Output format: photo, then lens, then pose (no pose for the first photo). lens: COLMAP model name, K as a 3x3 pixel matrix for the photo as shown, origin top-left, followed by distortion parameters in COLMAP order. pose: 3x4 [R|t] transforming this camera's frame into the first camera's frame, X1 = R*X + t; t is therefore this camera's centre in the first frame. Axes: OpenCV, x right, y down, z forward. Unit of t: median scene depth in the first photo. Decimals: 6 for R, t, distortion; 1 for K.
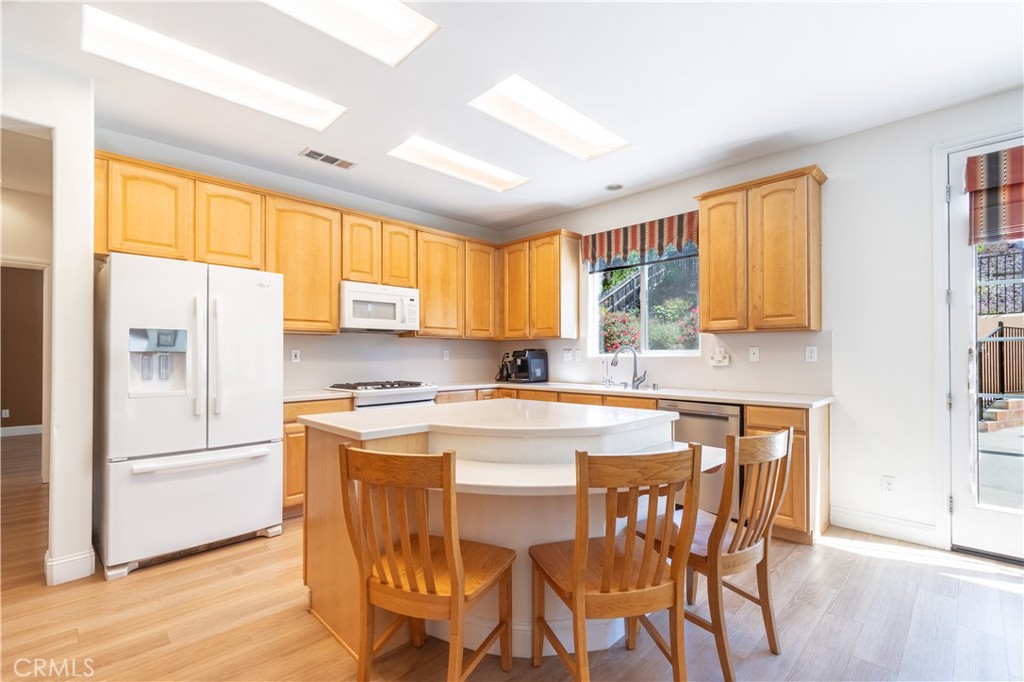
lens RADIAL K [[467.3, 0, 506.7], [0, 467.3, 355.7], [0, 0, 1]] dist [0.004351, 0.000501]
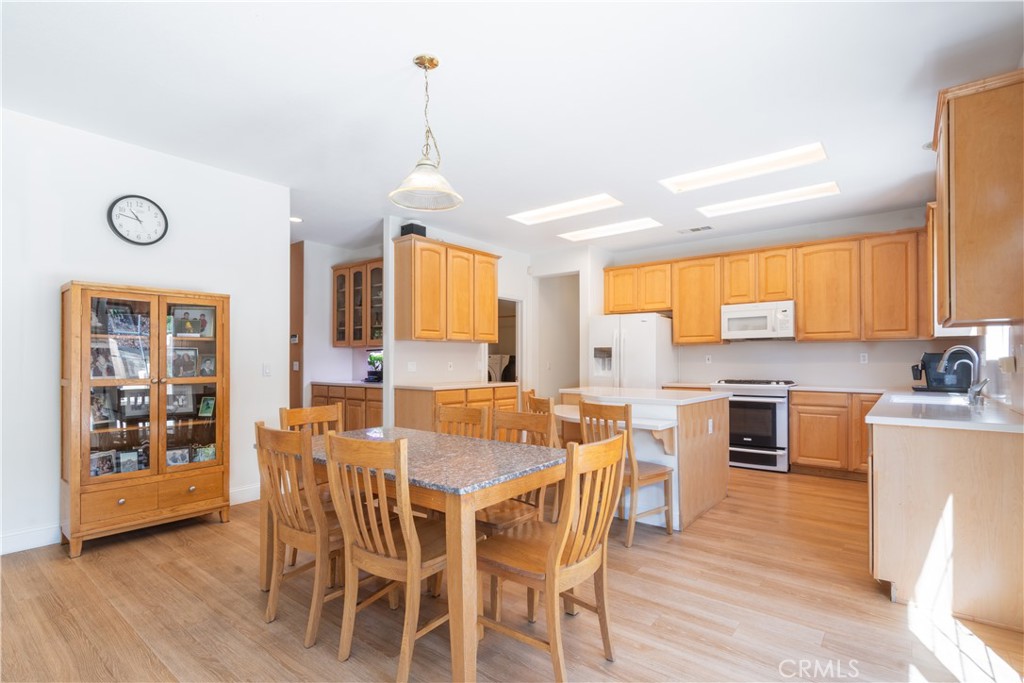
lens RADIAL K [[483.0, 0, 515.9], [0, 483.0, 356.3], [0, 0, 1]] dist [-0.003239, -0.000827]
pose [[0.120022, -0.004990, -0.992759, 0.970100], [0.005033, 0.999978, -0.004418, -0.003453], [0.992758, -0.004466, 0.120044, 0.194191]]
